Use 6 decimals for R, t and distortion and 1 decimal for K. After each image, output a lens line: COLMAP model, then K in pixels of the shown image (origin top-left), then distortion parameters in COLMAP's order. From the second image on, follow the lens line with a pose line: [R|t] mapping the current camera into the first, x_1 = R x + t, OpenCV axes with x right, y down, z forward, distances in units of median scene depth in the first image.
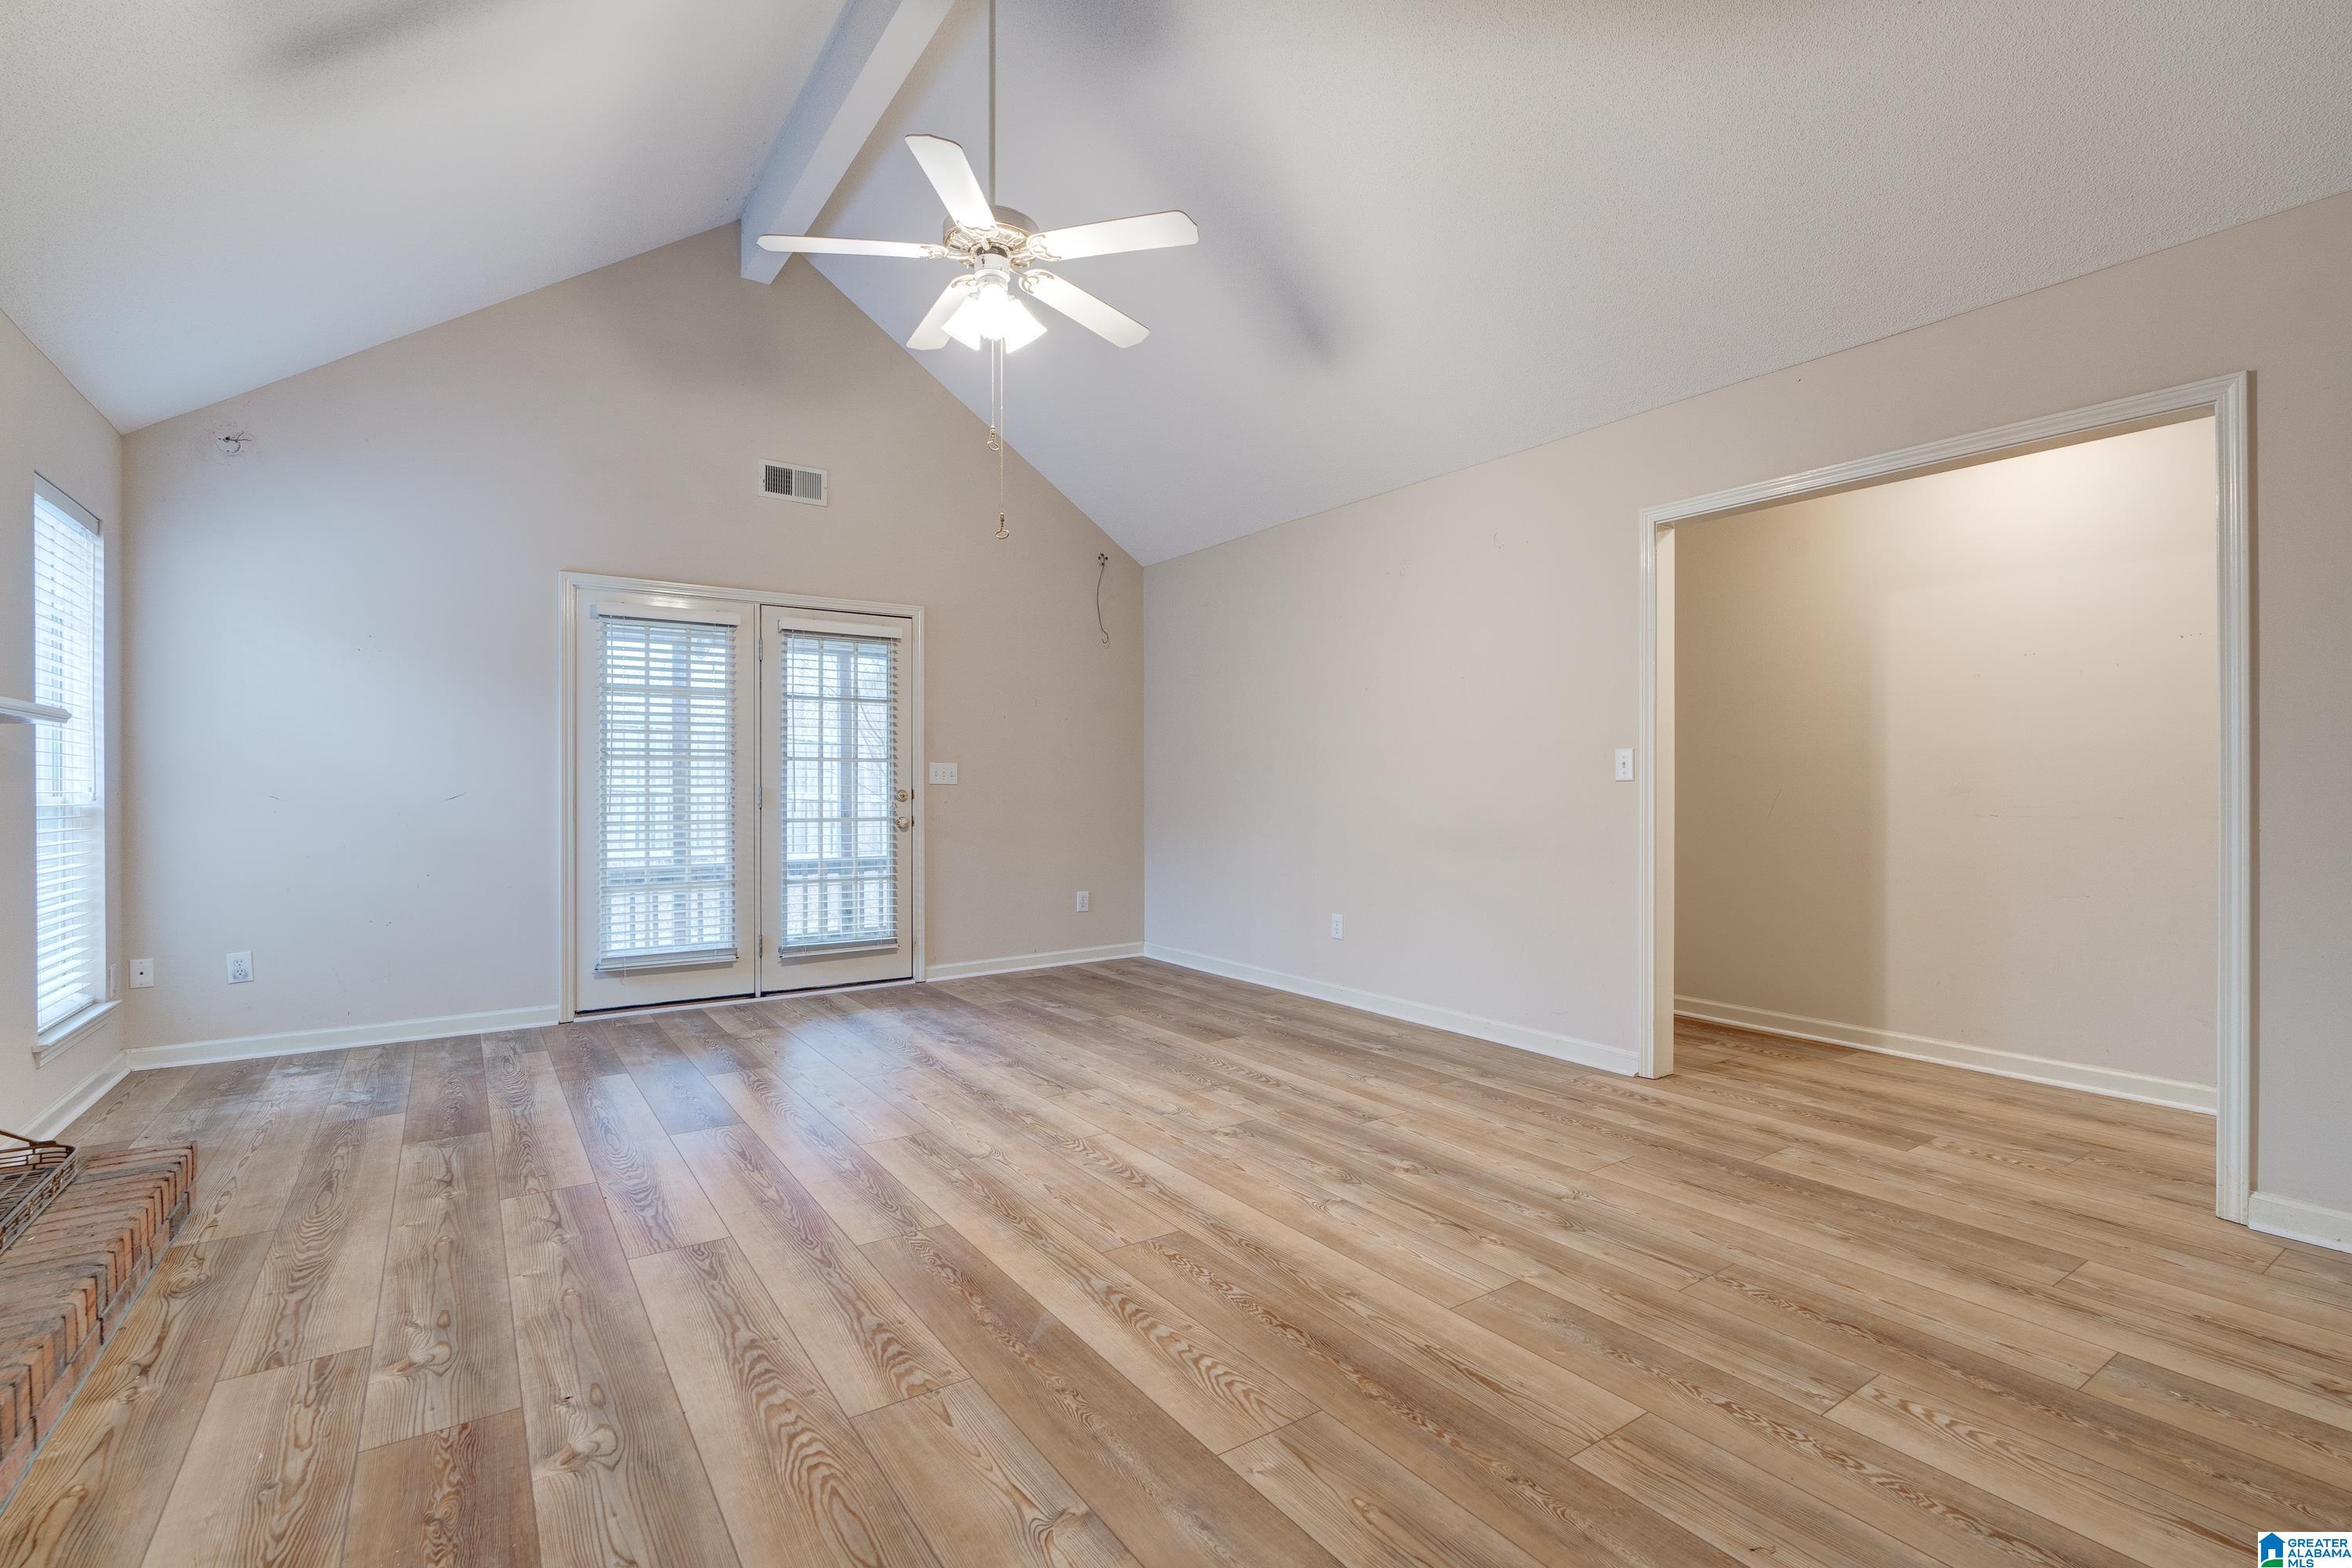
lens RADIAL K [[1068.3, 0, 1173.7], [0, 1068.3, 780.7], [0, 0, 1]] dist [-0.009540, 0.003619]
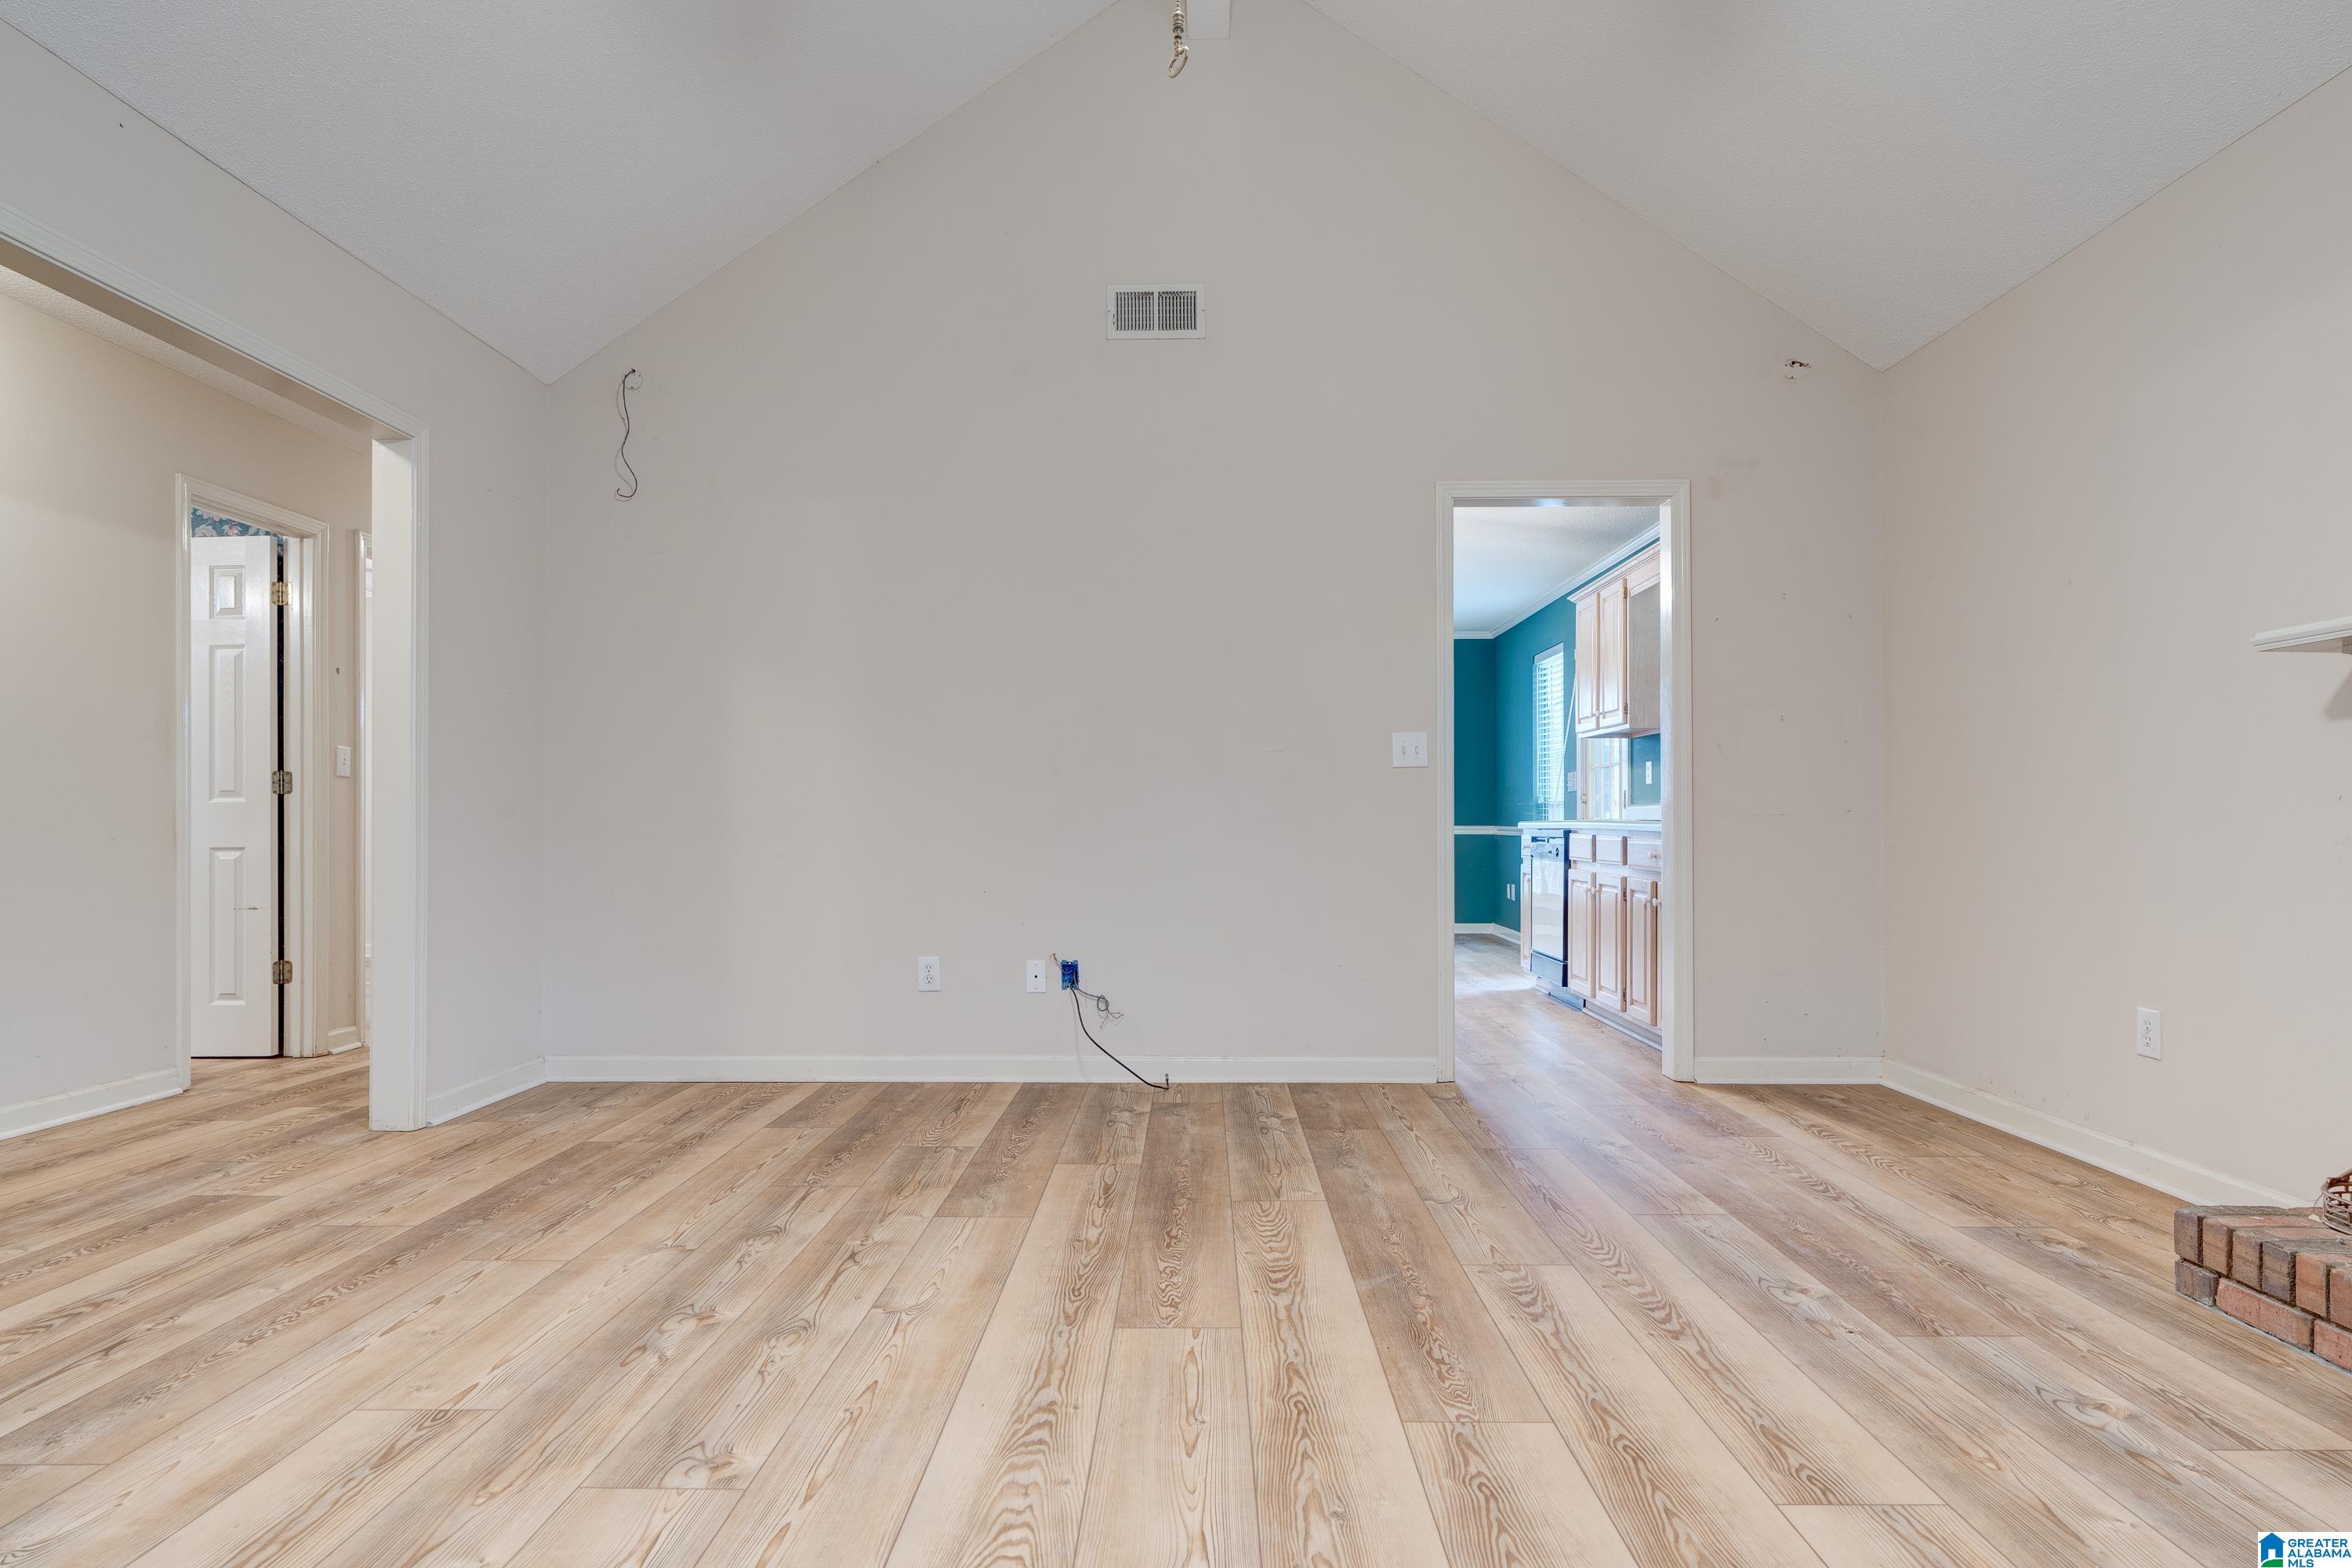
lens RADIAL K [[1256.7, 0, 1174.2], [0, 1256.7, 796.2], [0, 0, 1]] dist [-0.002313, 0.002210]
pose [[-0.815776, 0.014901, 0.578177, -0.492824], [-0.002256, 0.999578, -0.028945, 0.072382], [-0.578364, -0.024917, -0.815398, 1.561768]]
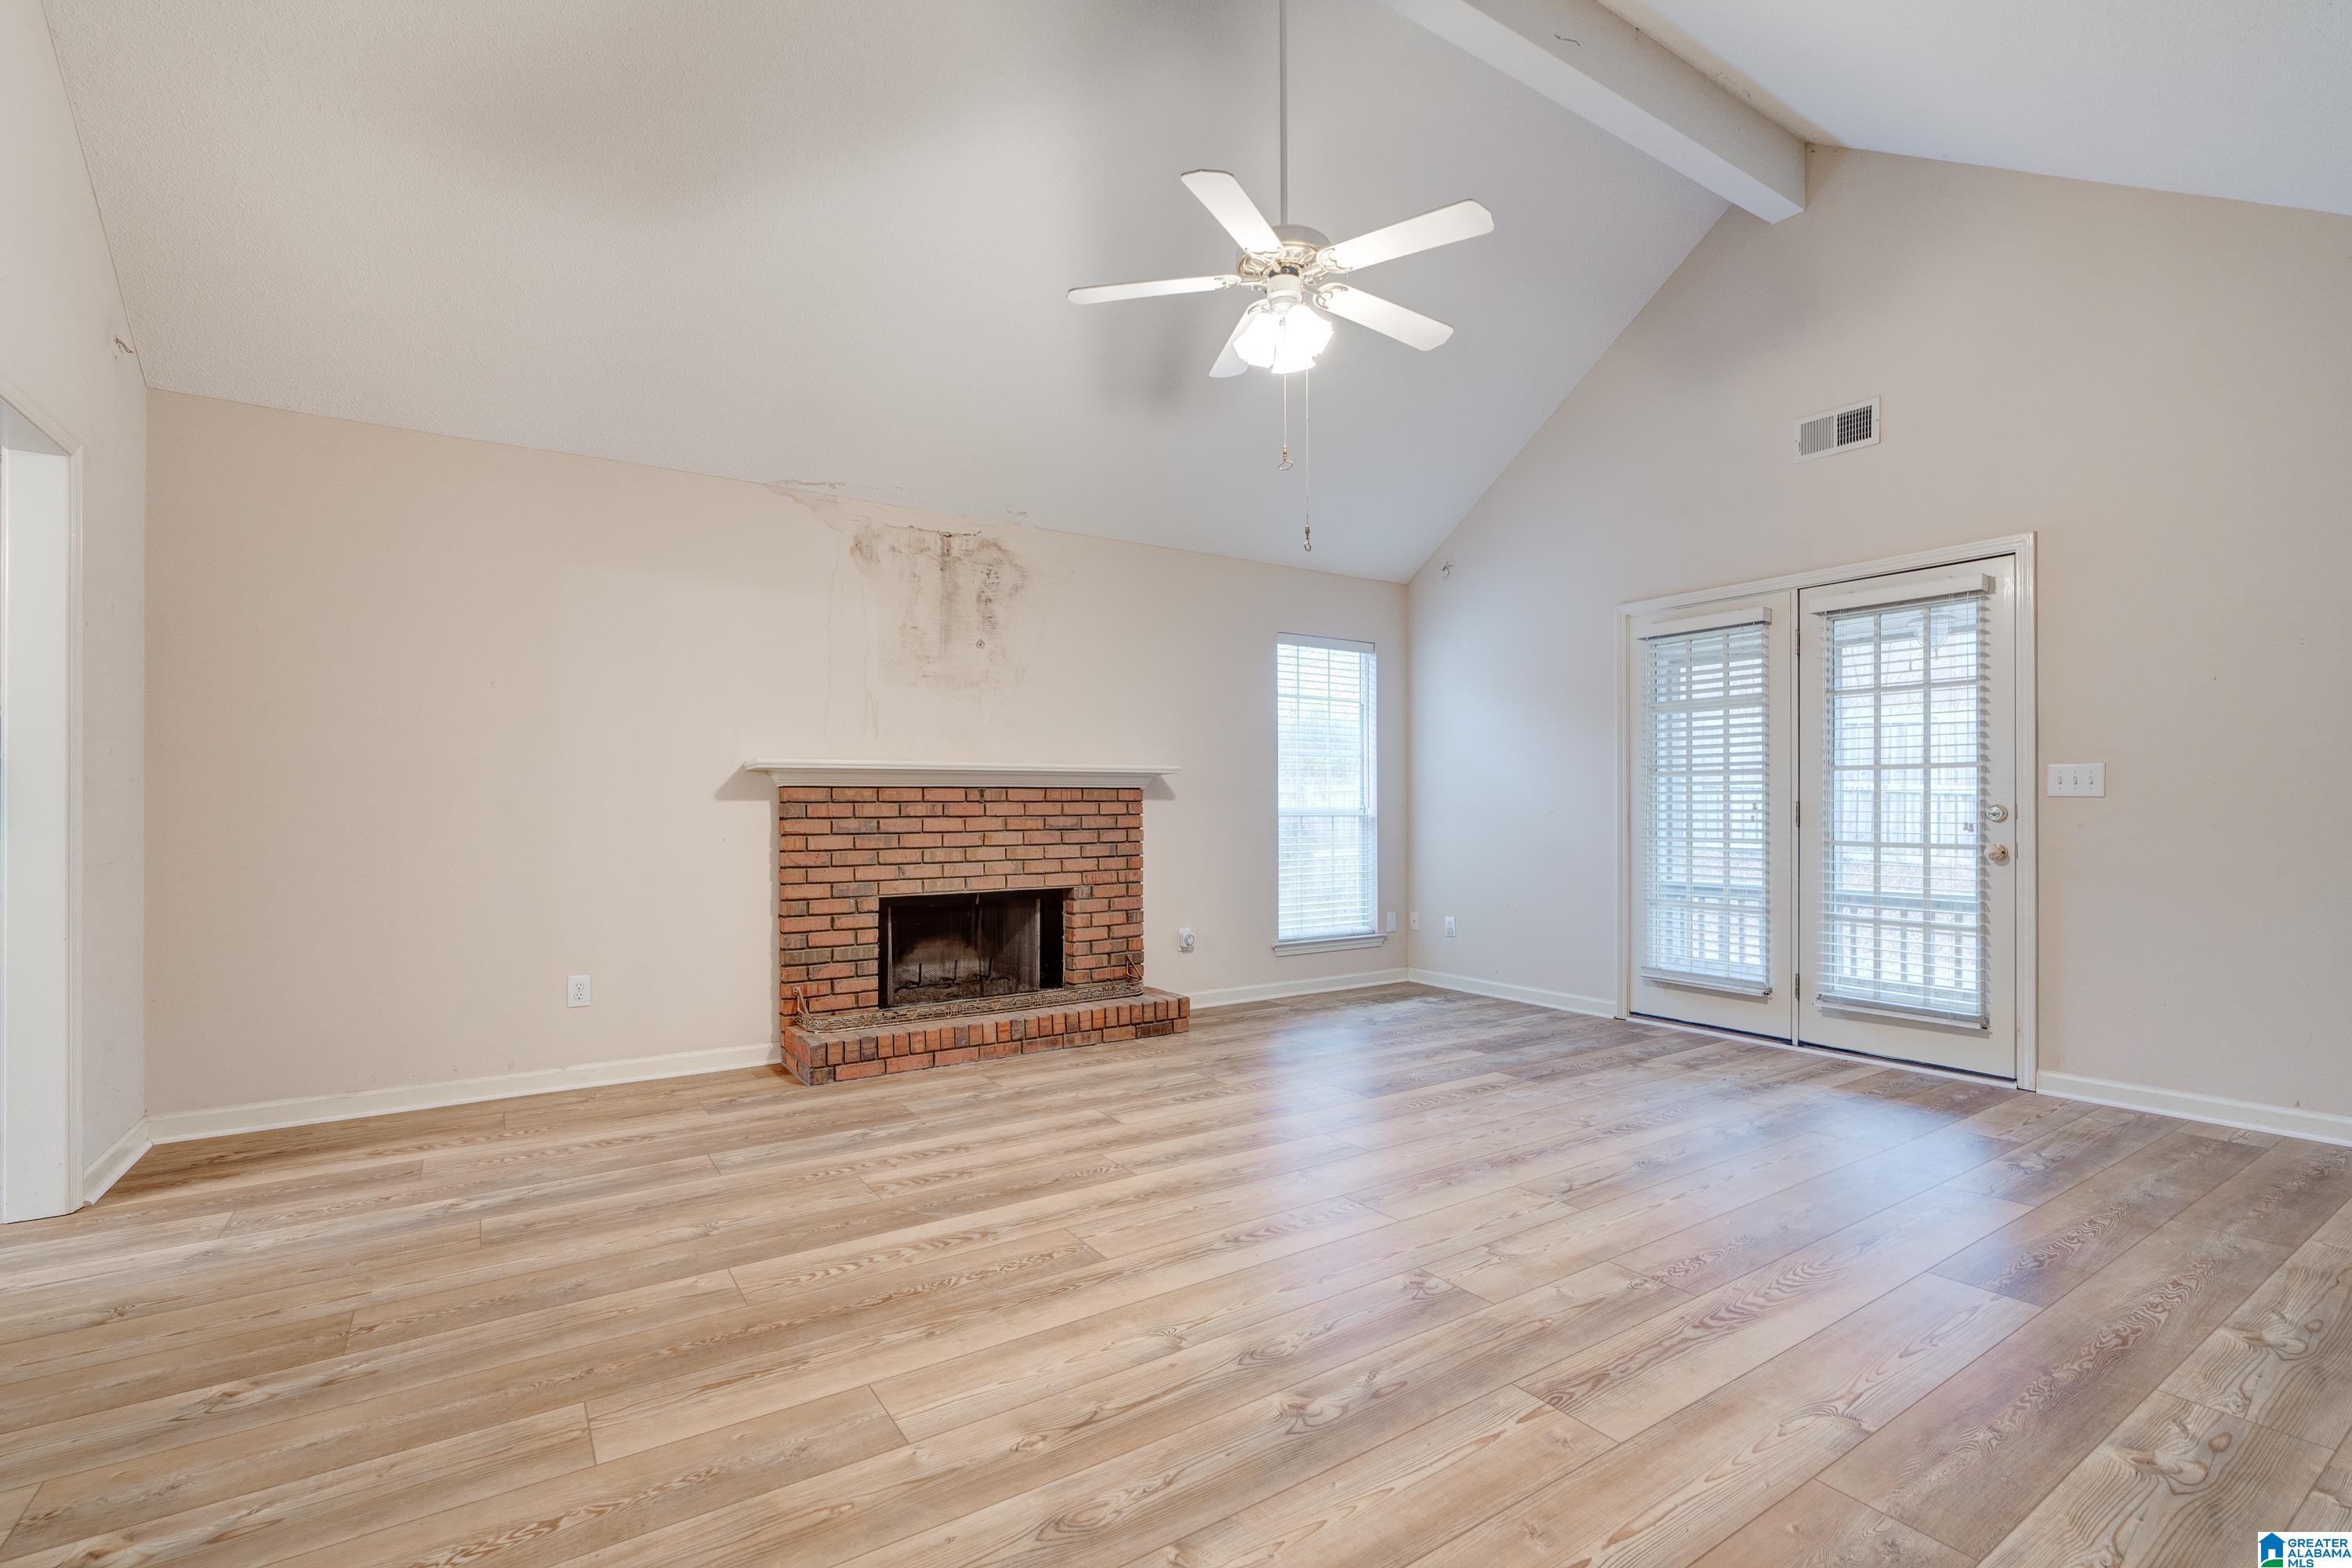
lens RADIAL K [[1068.3, 0, 1209.7], [0, 1068.3, 816.1], [0, 0, 1]] dist [-0.009540, 0.003619]
pose [[0.001155, 0.009757, -0.999952, 0.906966], [0.012461, 0.999875, 0.009771, 0.005203], [0.999922, -0.012472, 0.001033, 1.011892]]
